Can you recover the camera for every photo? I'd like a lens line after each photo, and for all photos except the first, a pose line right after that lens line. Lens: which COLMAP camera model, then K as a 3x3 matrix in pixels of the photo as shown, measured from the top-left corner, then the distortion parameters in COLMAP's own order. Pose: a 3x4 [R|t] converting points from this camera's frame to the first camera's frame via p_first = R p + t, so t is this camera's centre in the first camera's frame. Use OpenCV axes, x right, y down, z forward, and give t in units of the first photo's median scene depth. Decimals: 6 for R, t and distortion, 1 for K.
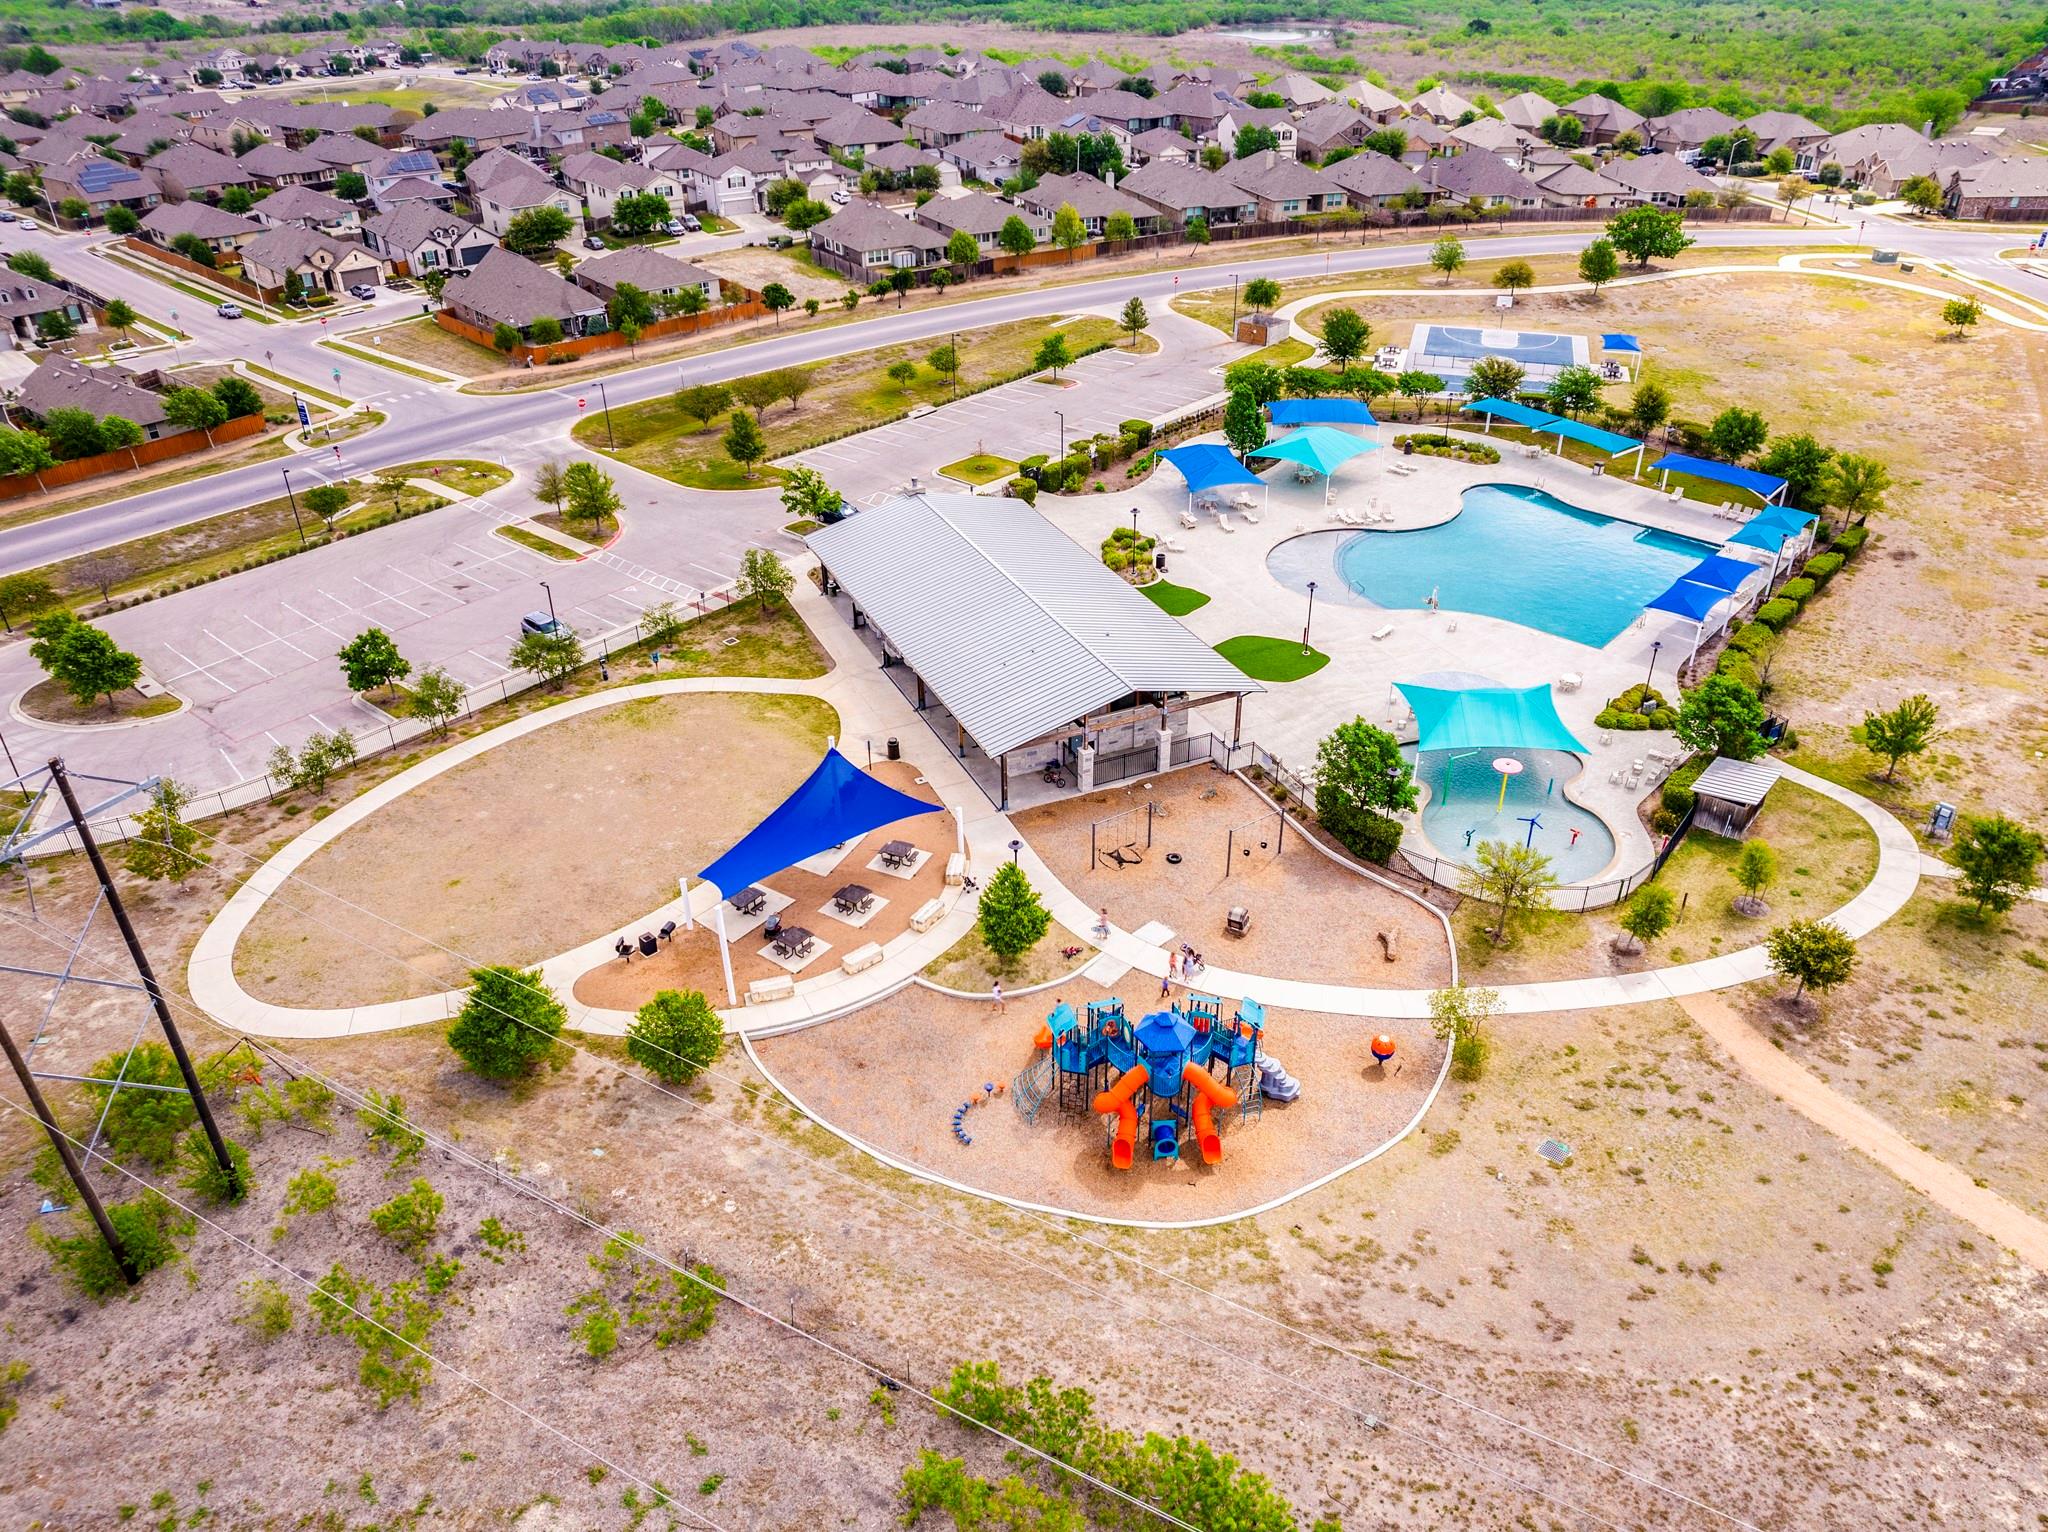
lens RADIAL K [[1467.6, 0, 1054.0], [0, 1467.6, 764.8], [0, 0, 1]] dist [-0.045116, -0.000573]
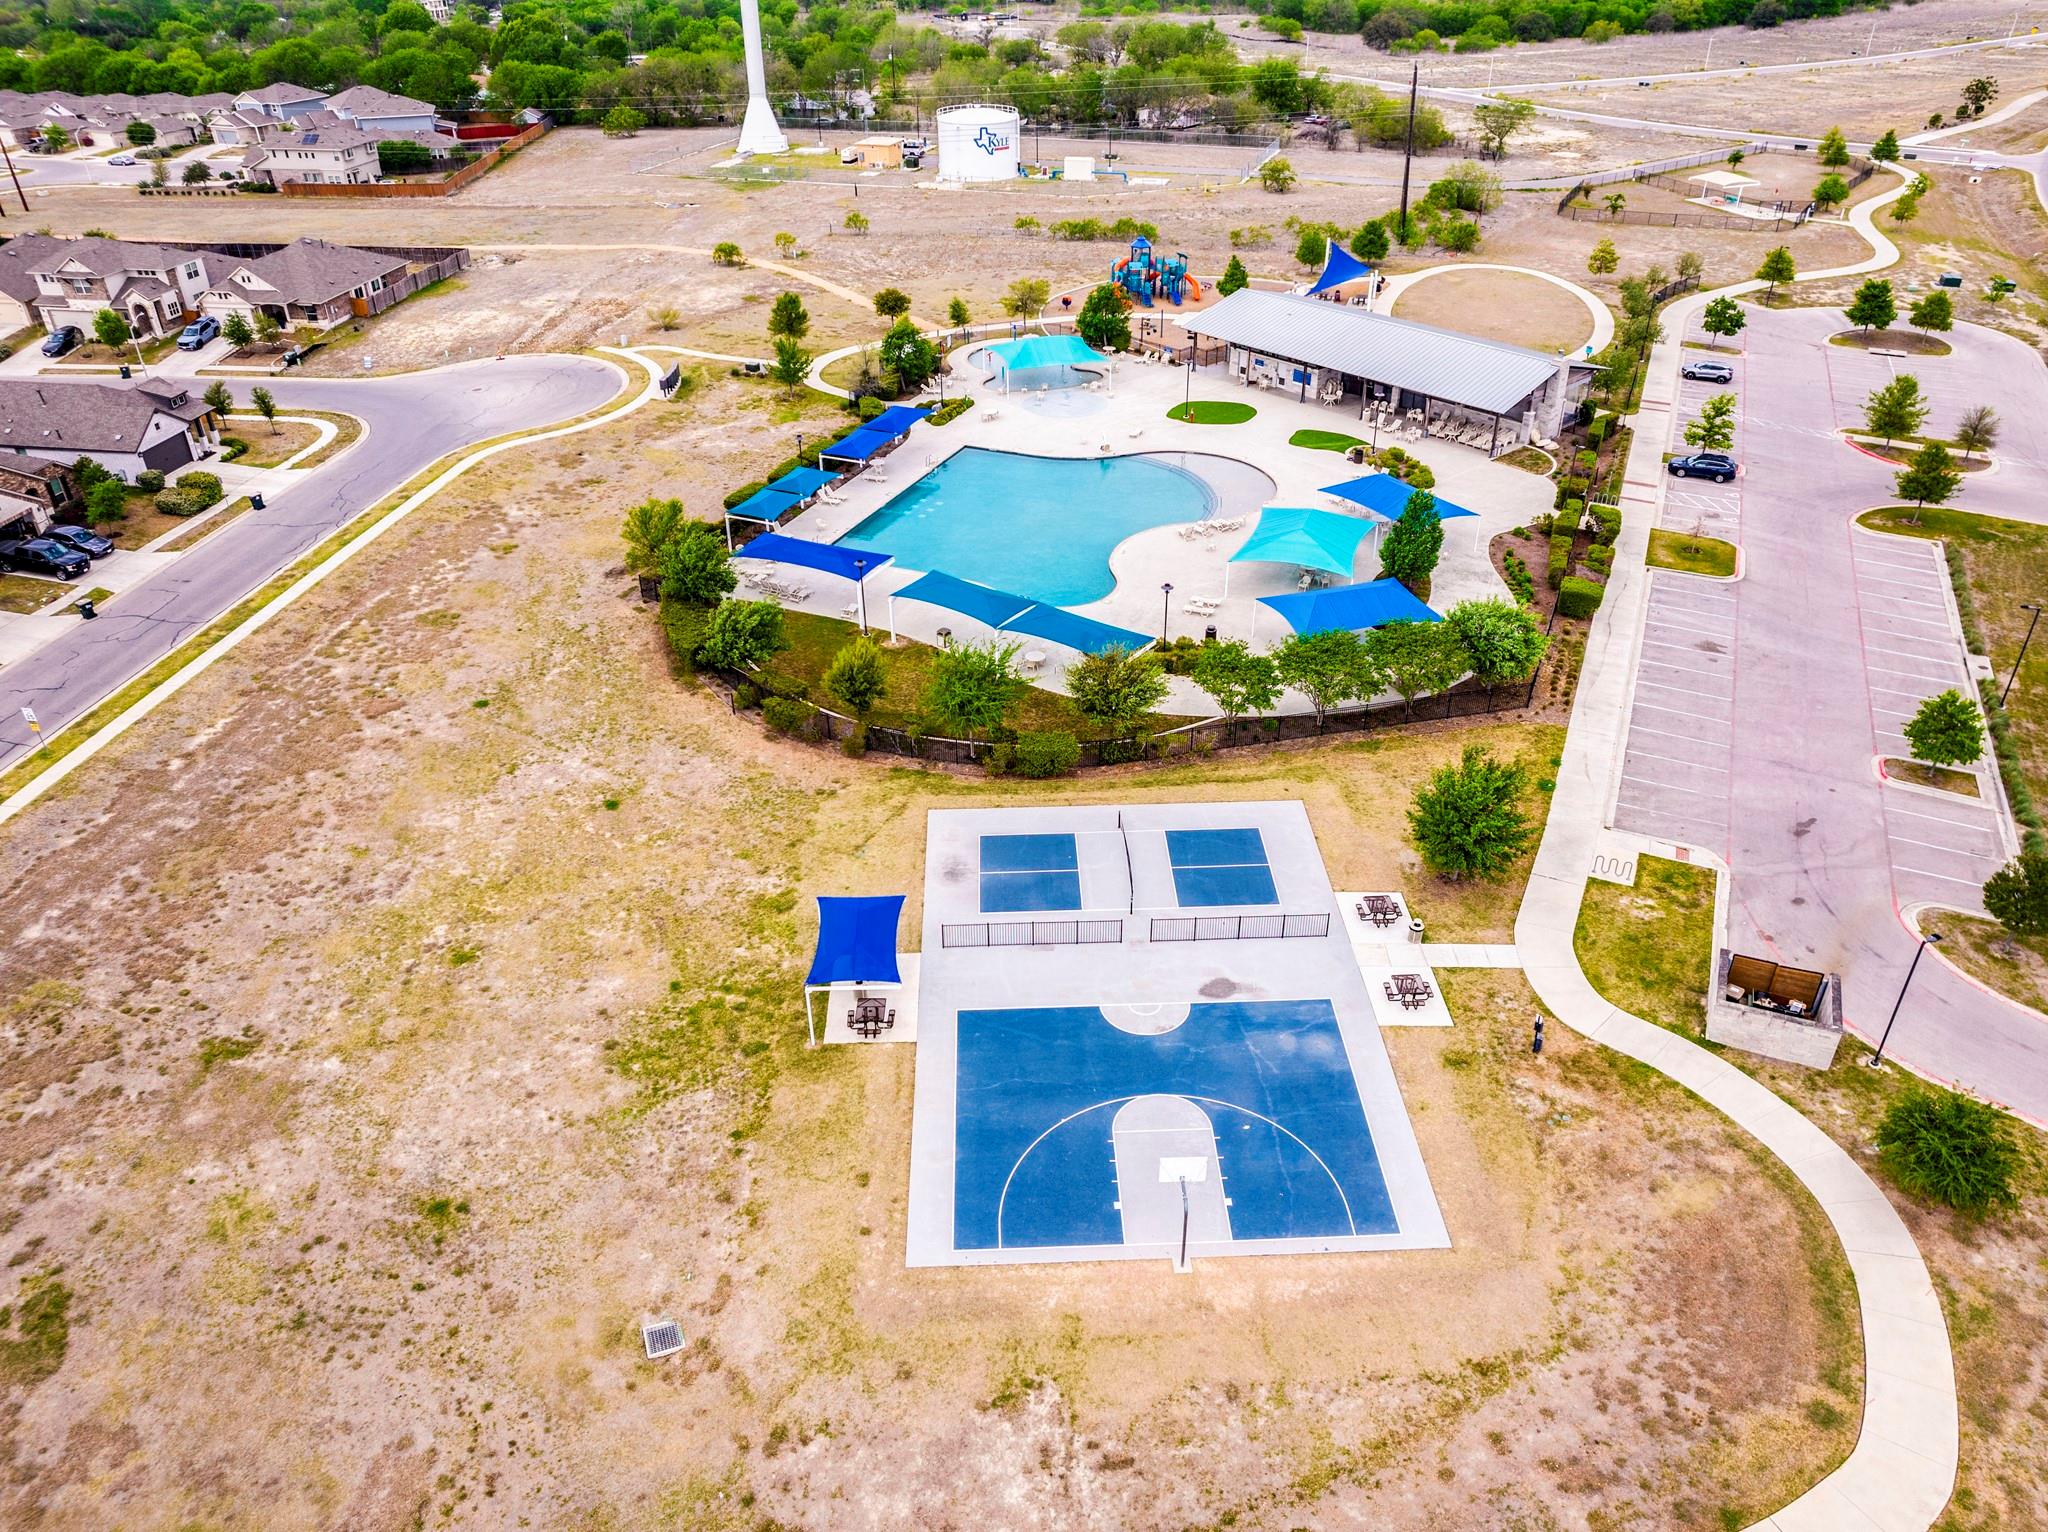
lens RADIAL K [[1478.6, 0, 1030.1], [0, 1478.6, 772.7], [0, 0, 1]] dist [-0.079904, 0.071517]
pose [[-0.950885, 0.177156, -0.253836, 0.580477], [-0.147657, 0.461129, 0.874961, -0.888283], [0.272056, 0.869468, -0.412323, 1.500716]]
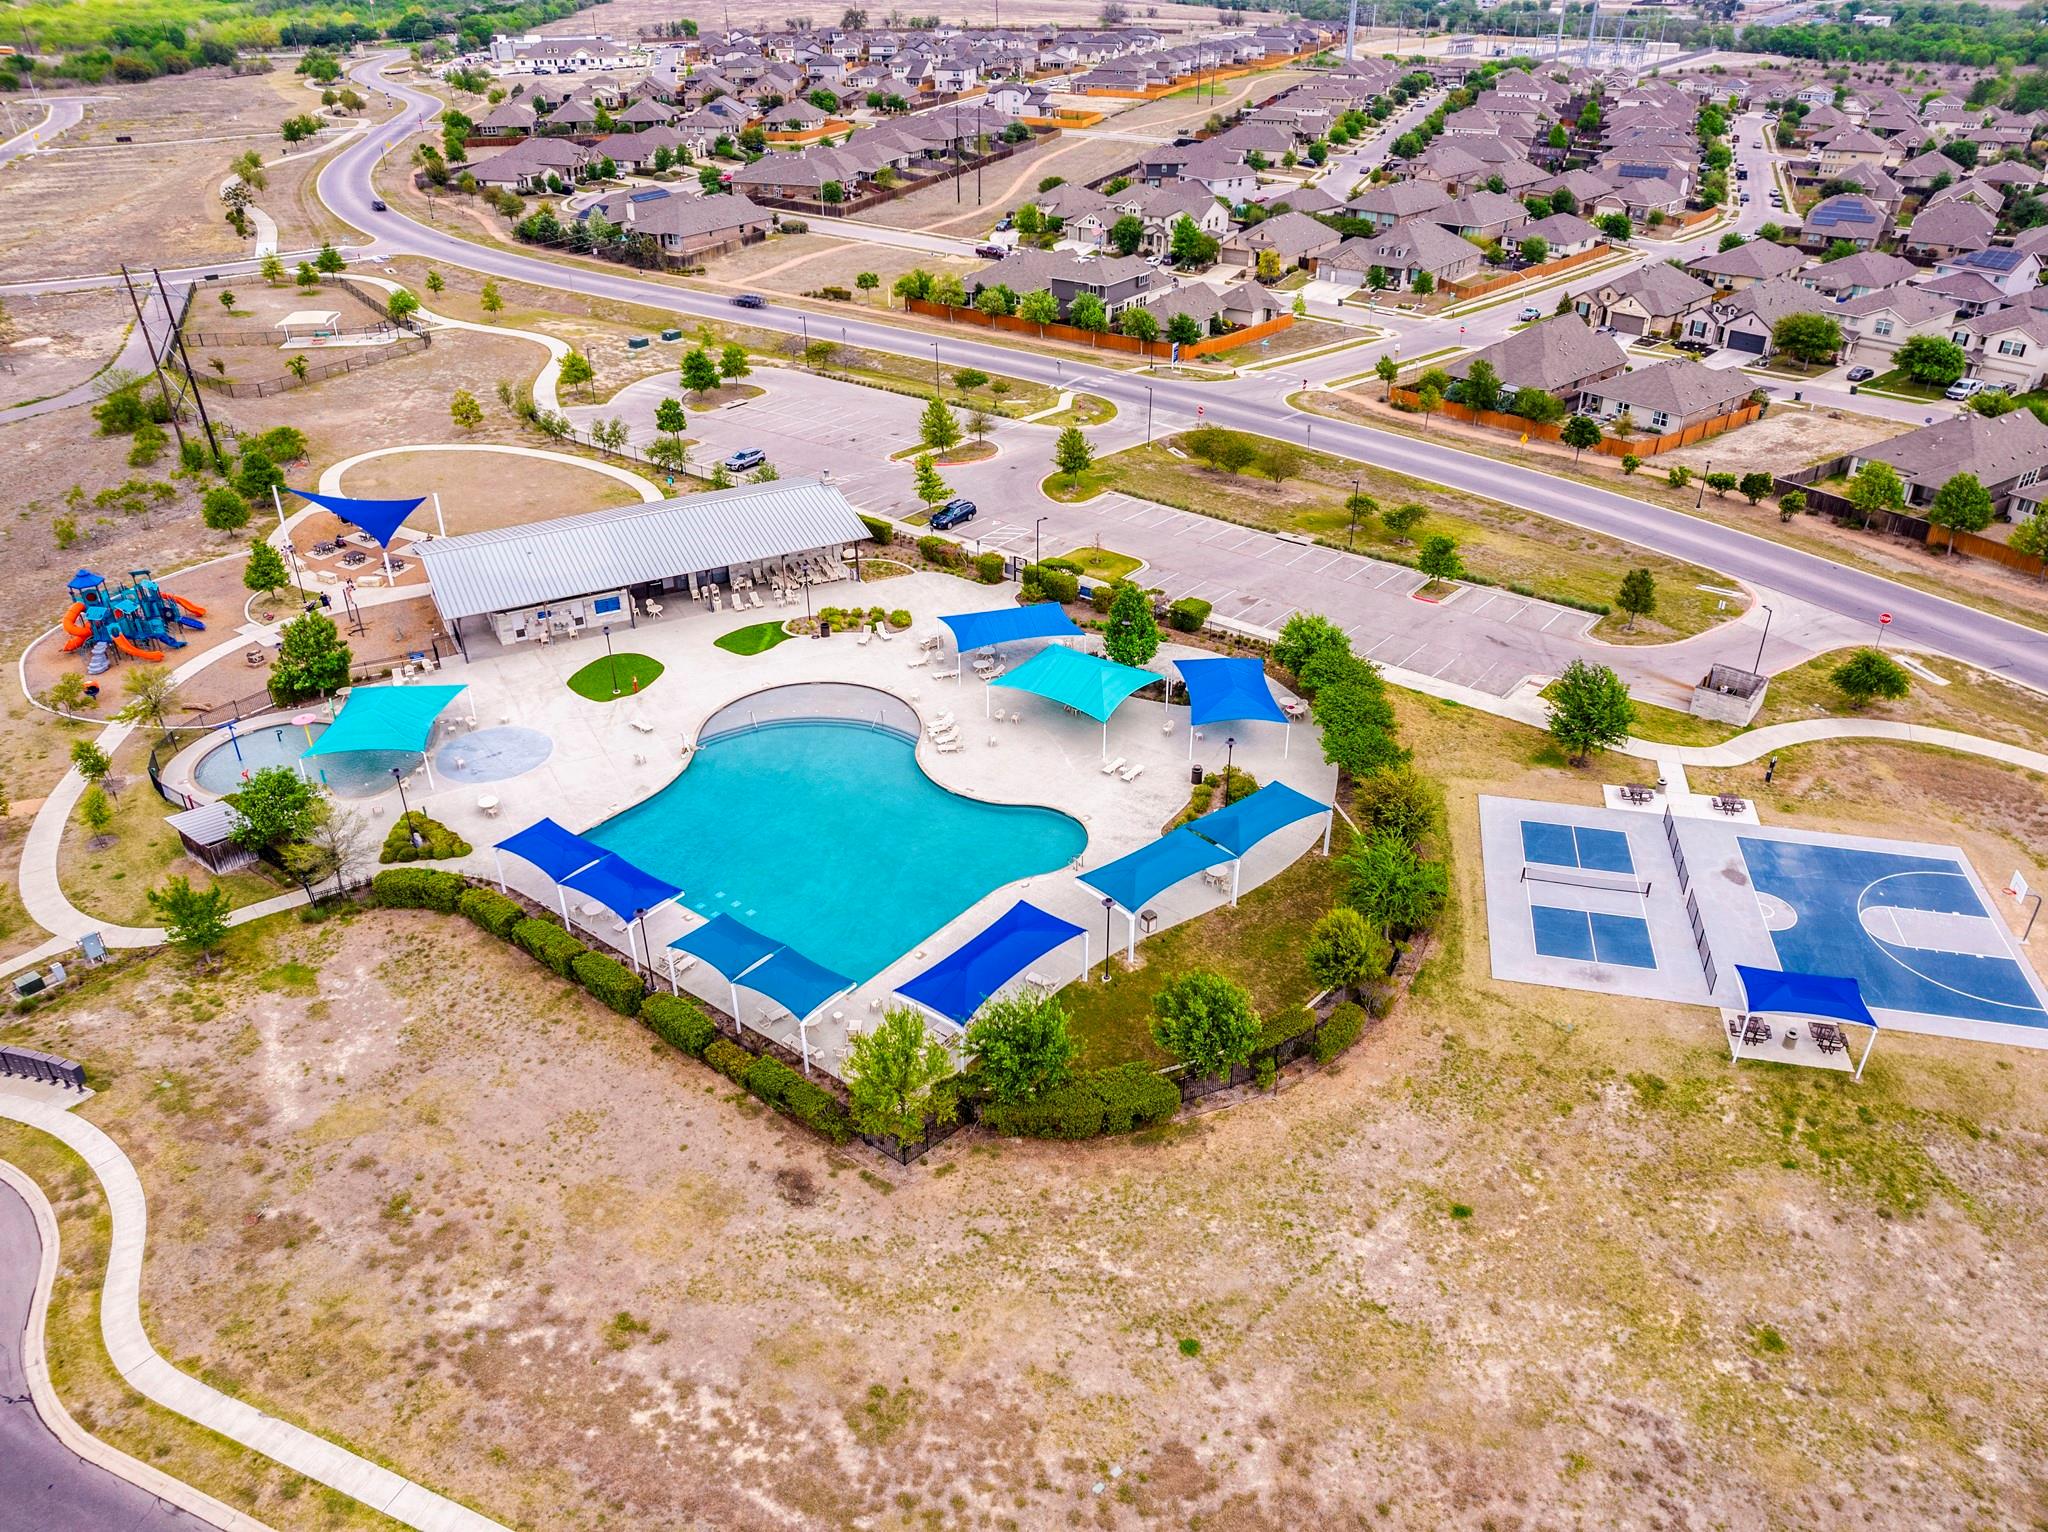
lens RADIAL K [[1478.6, 0, 1030.1], [0, 1478.6, 772.7], [0, 0, 1]] dist [-0.079904, 0.071517]
pose [[0.060393, 0.509590, -0.858295, 0.977939], [-0.516039, 0.751980, 0.410158, -0.538779], [0.854433, 0.418143, 0.308383, 0.803502]]
